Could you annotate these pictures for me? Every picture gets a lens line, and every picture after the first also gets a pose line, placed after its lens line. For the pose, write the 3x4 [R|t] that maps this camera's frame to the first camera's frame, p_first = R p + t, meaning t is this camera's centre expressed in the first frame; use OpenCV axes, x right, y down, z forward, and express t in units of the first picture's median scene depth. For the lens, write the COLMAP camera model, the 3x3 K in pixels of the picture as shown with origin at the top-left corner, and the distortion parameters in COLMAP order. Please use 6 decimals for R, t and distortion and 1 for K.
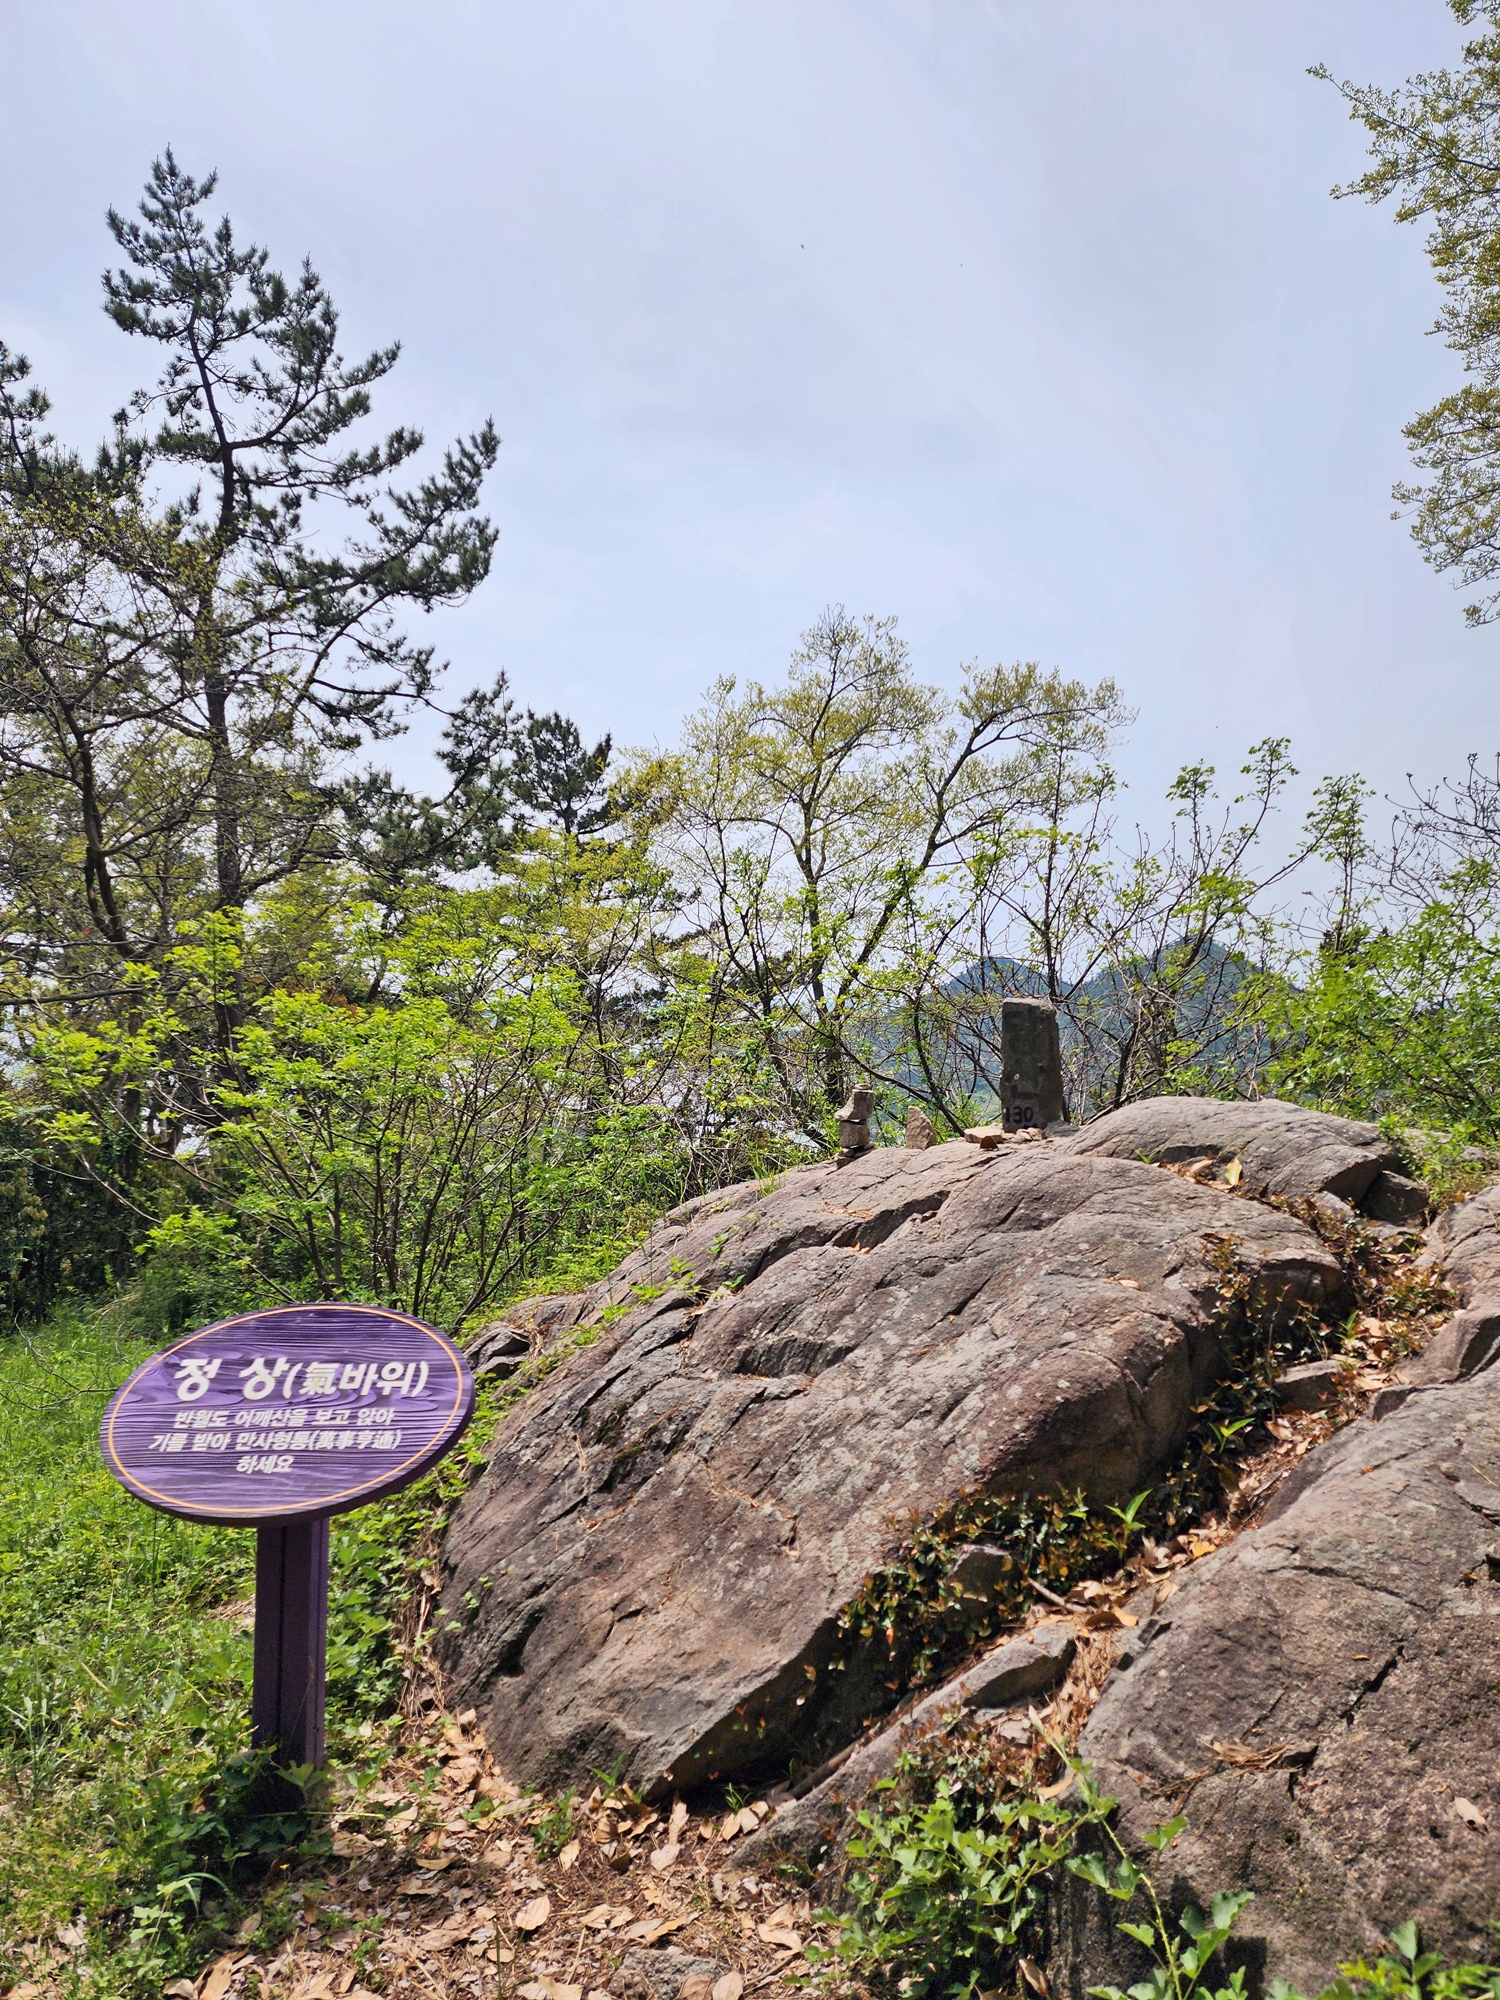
lens RADIAL K [[1299.4, 0, 788.0], [0, 1299.4, 996.9], [0, 0, 1]] dist [0.055922, -0.001934]
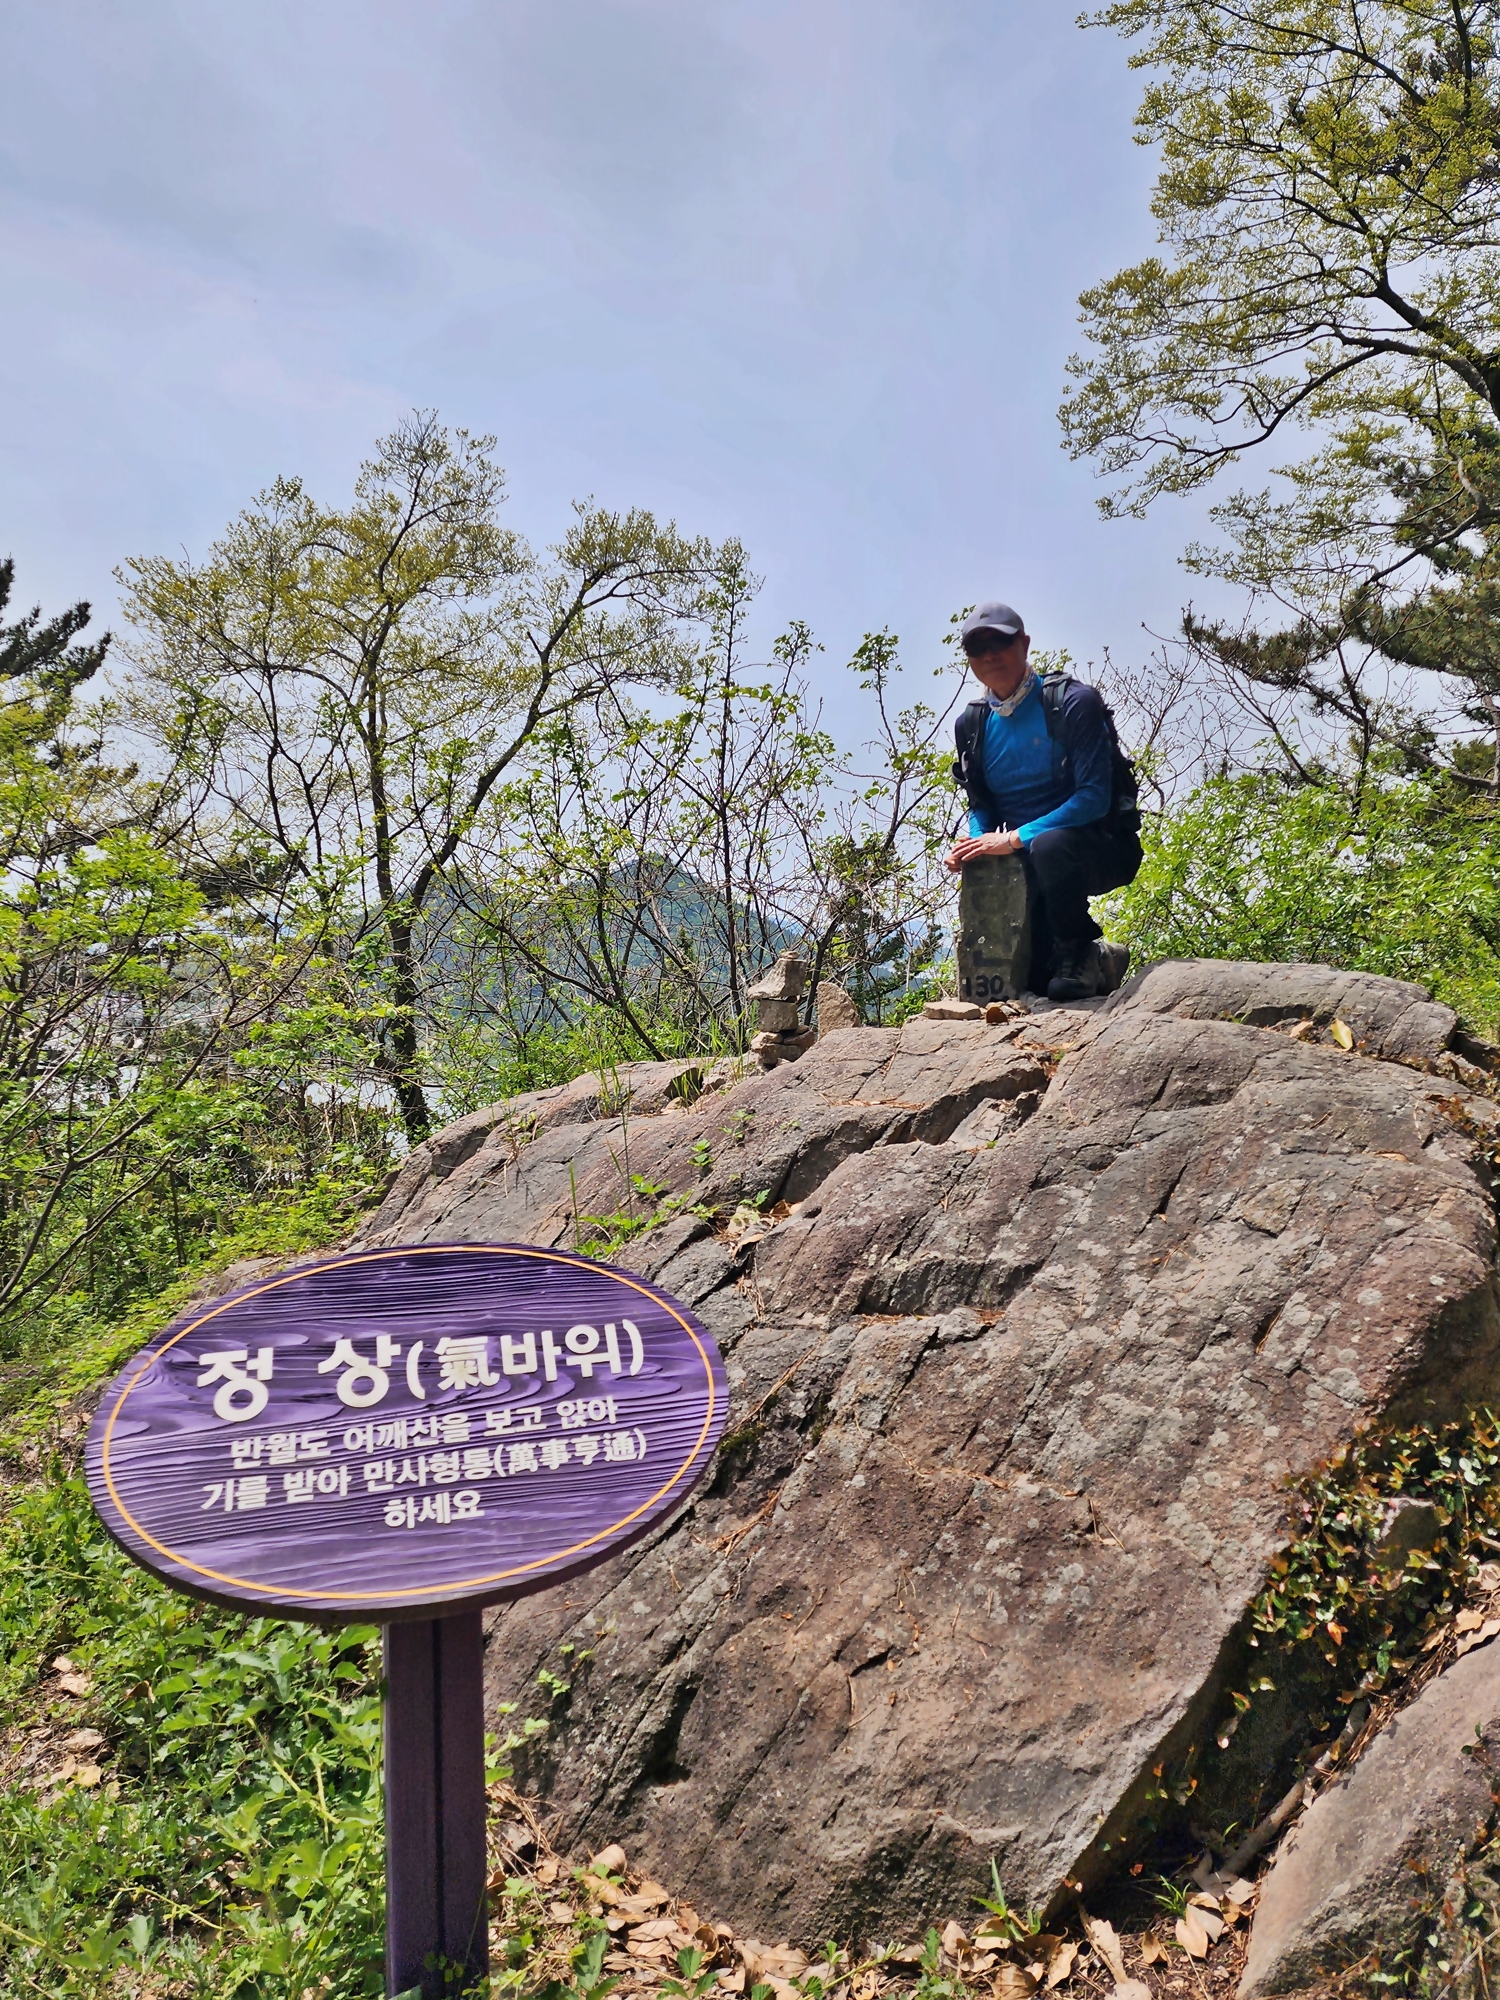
lens RADIAL K [[1450.6, 0, 755.4], [0, 1450.6, 940.7], [0, 0, 1]] dist [0.067303, -0.030137]
pose [[0.936556, 0.003105, 0.350503, -0.436041], [-0.009056, 0.999841, 0.015341, 0.075776], [-0.350400, -0.017542, 0.936436, 0.293619]]
